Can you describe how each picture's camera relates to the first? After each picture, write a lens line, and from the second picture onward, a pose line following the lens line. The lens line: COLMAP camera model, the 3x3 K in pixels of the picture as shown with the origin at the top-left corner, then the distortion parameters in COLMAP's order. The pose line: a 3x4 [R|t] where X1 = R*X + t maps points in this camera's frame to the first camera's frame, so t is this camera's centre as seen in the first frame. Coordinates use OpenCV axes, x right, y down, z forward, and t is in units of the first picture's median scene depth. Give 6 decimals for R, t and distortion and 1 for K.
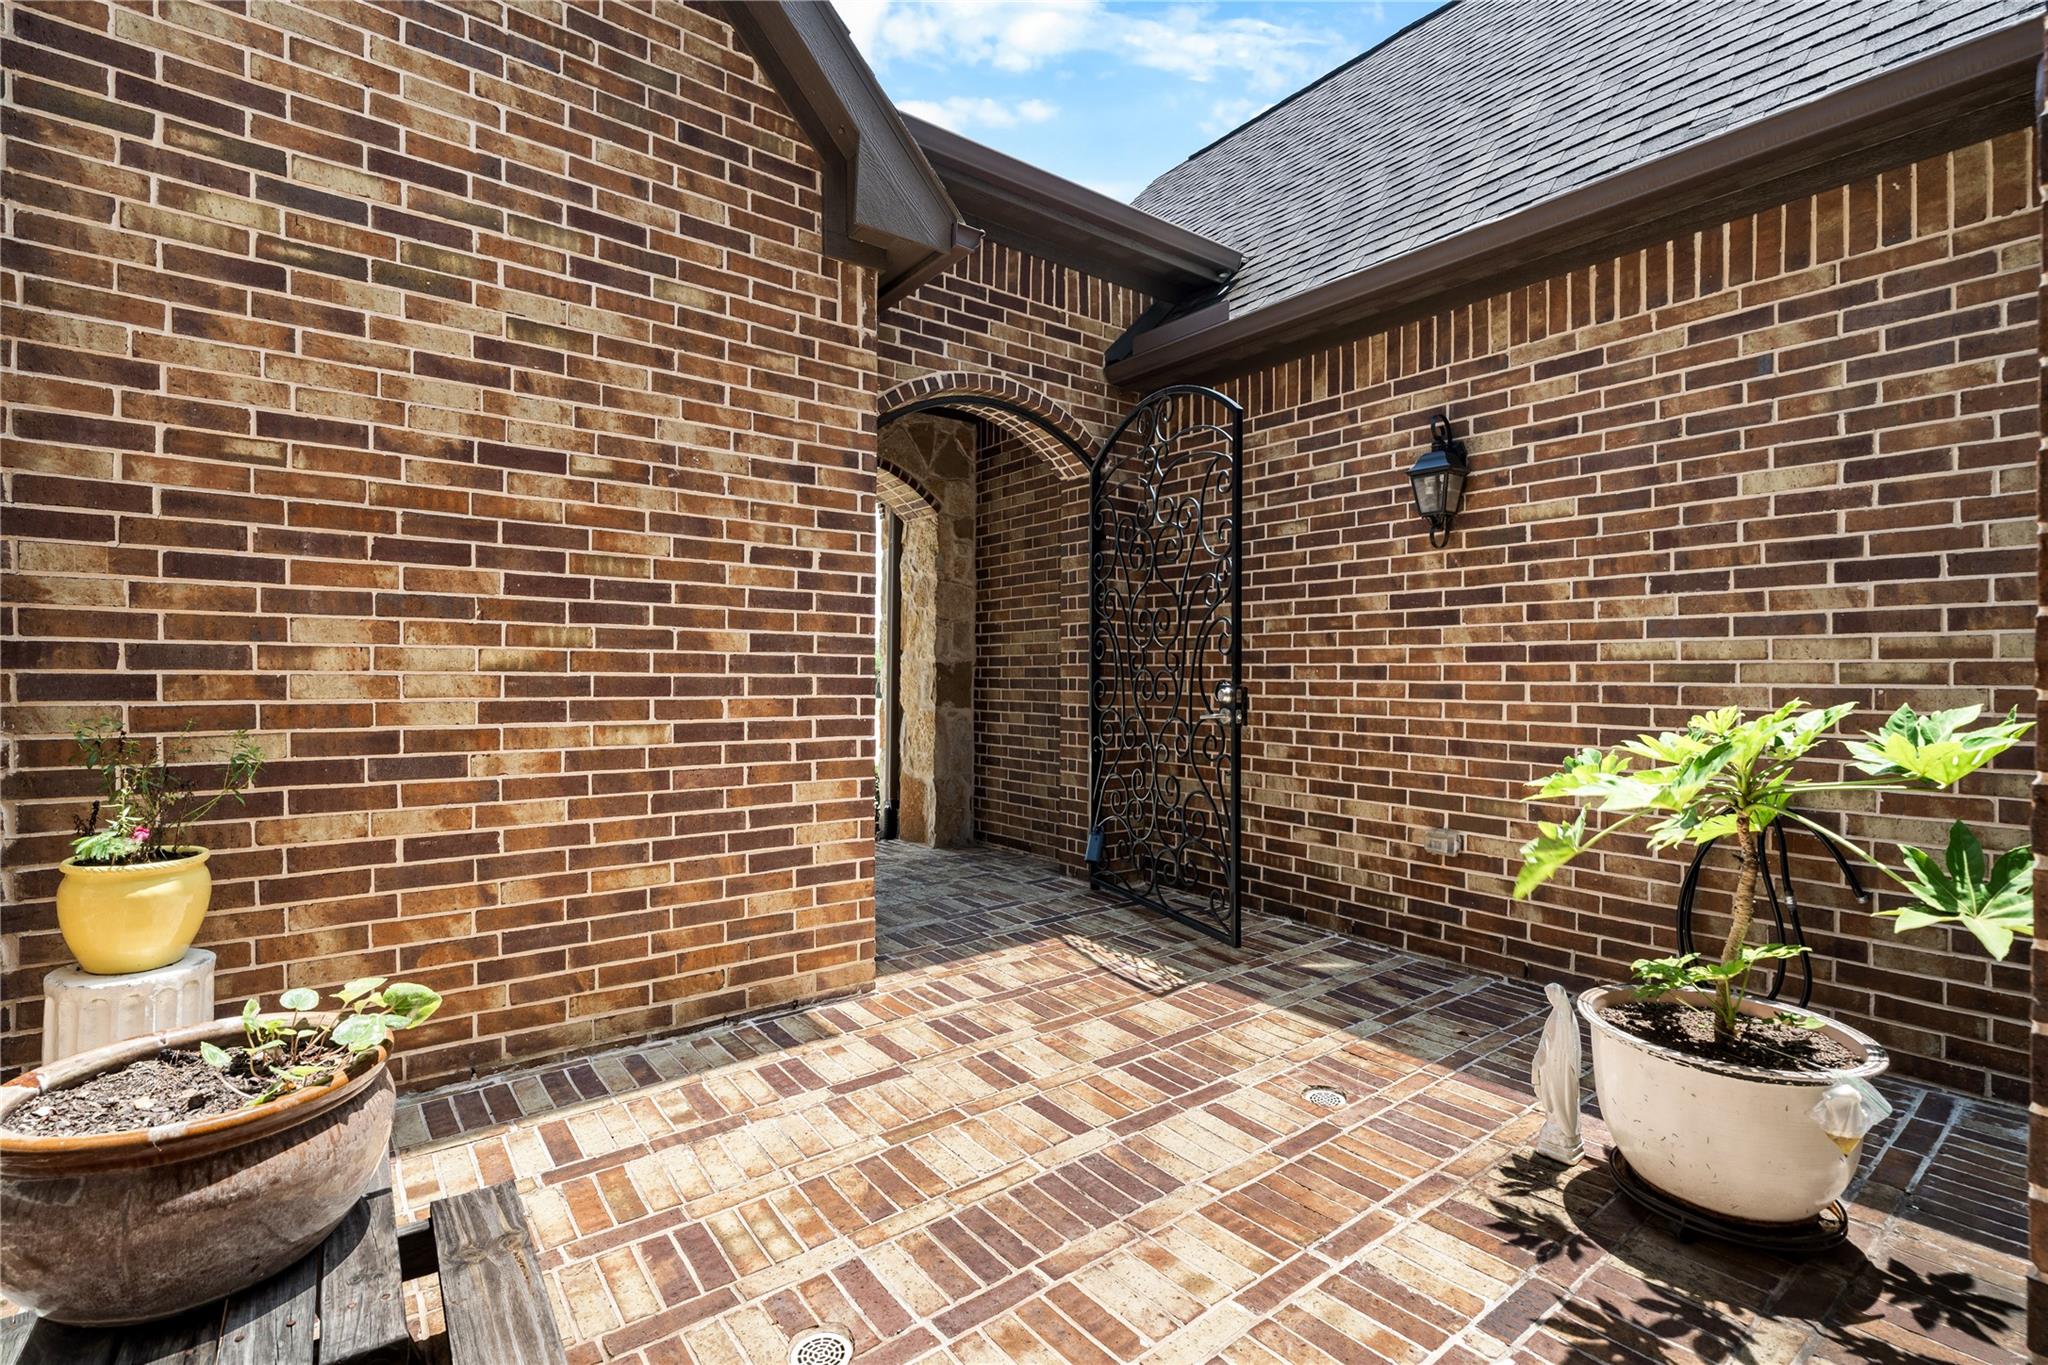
lens RADIAL K [[921.0, 0, 1026.4], [0, 921.0, 679.2], [0, 0, 1]] dist [0.001640, 0.000211]
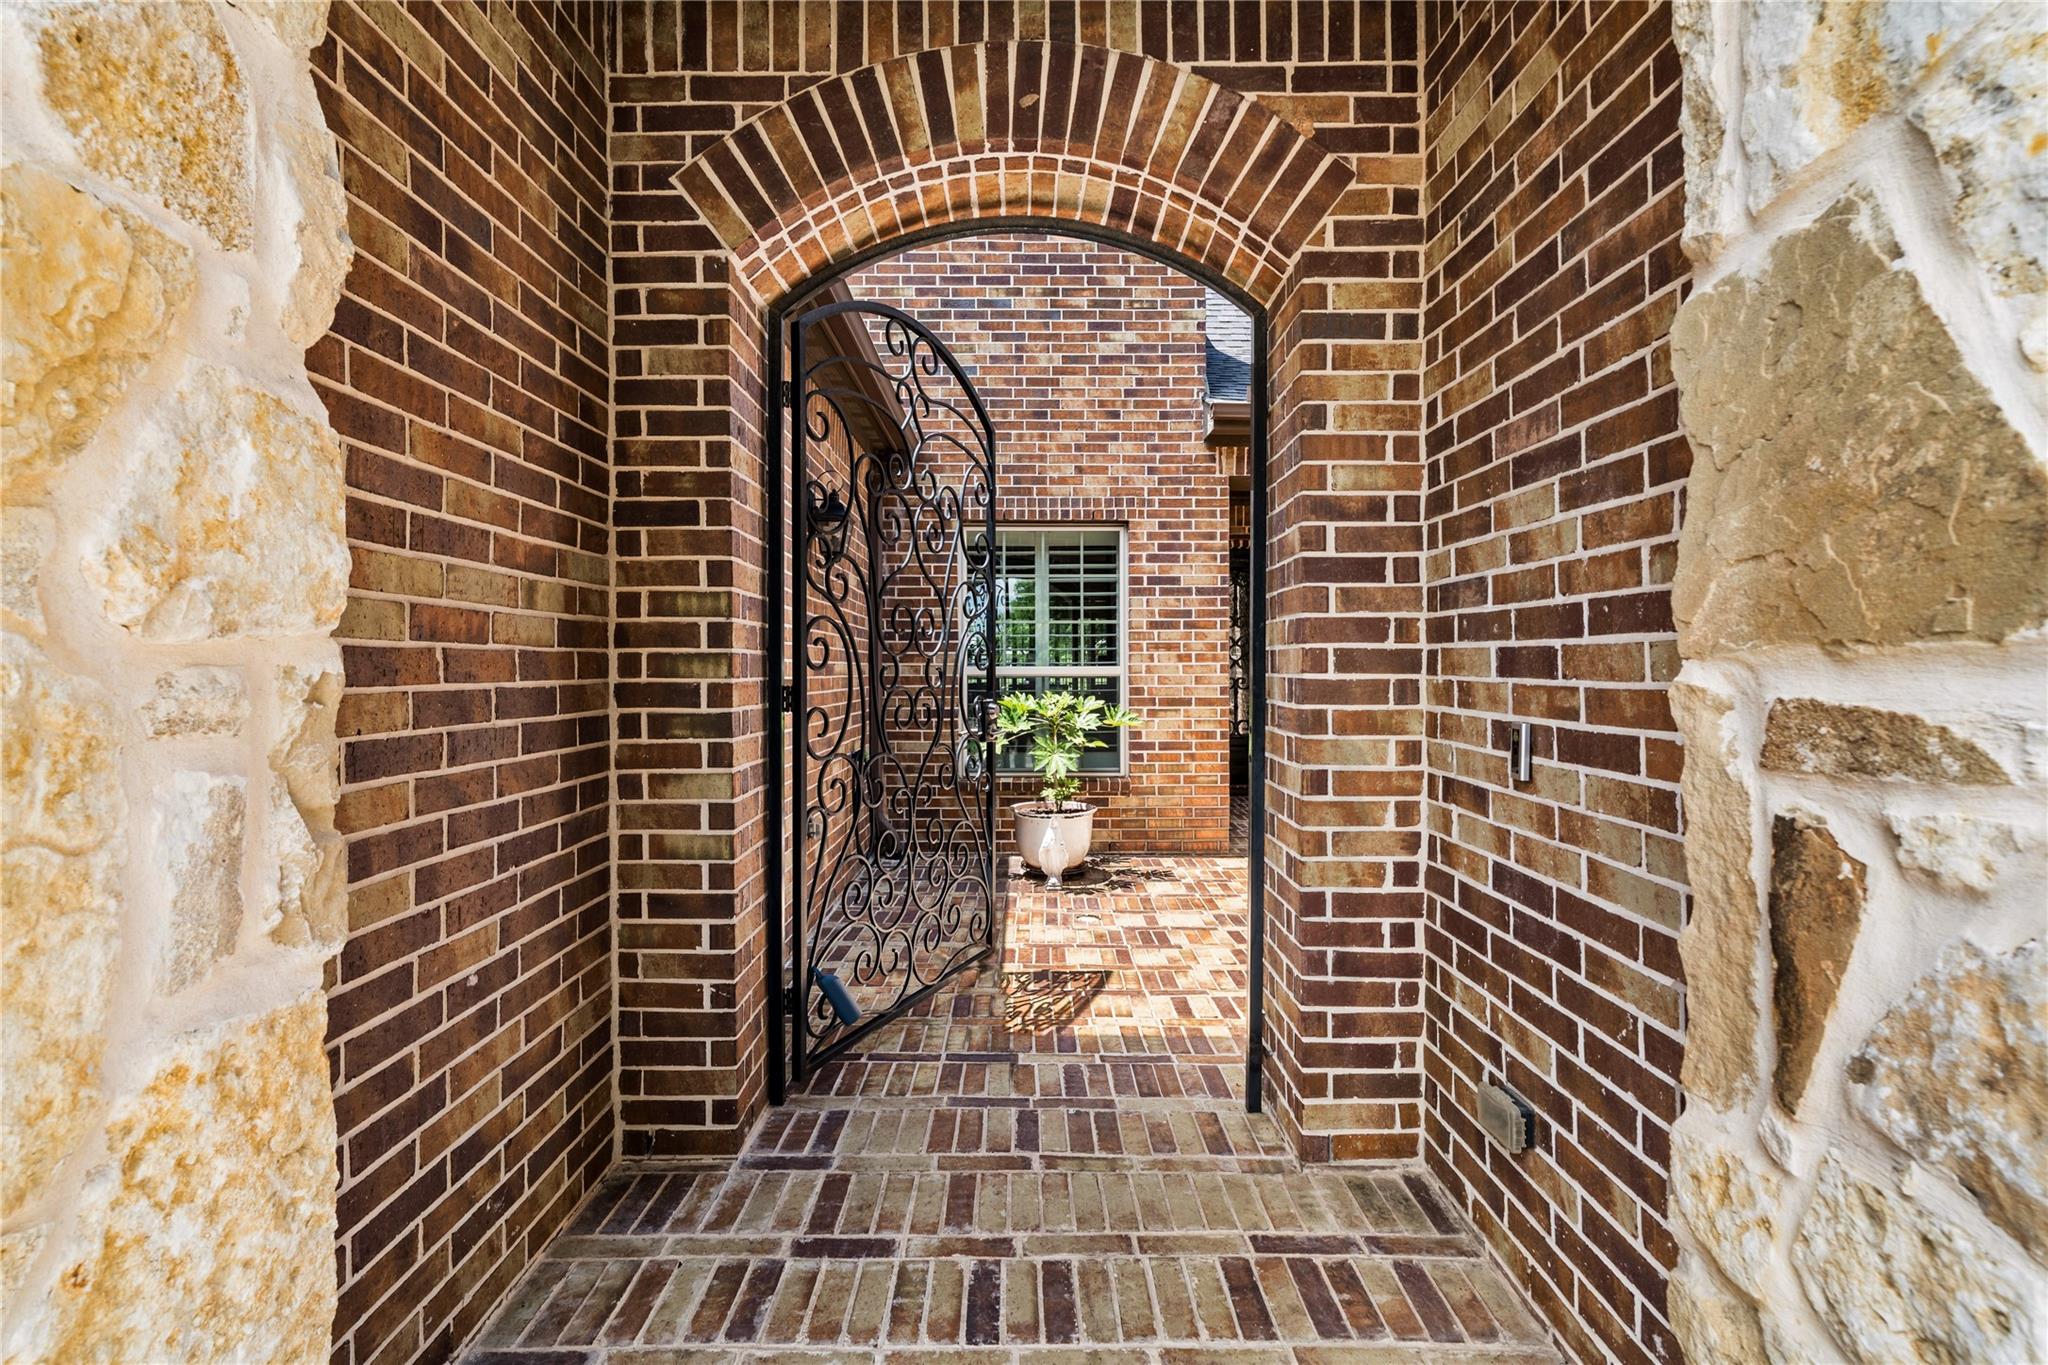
lens RADIAL K [[921.0, 0, 1025.7], [0, 921.0, 676.6], [0, 0, 1]] dist [0.001640, 0.000211]
pose [[-0.793844, -0.008742, 0.608059, -0.568541], [-0.000740, 0.999910, 0.013409, -0.039978], [-0.608121, 0.010195, -0.793779, 2.107261]]
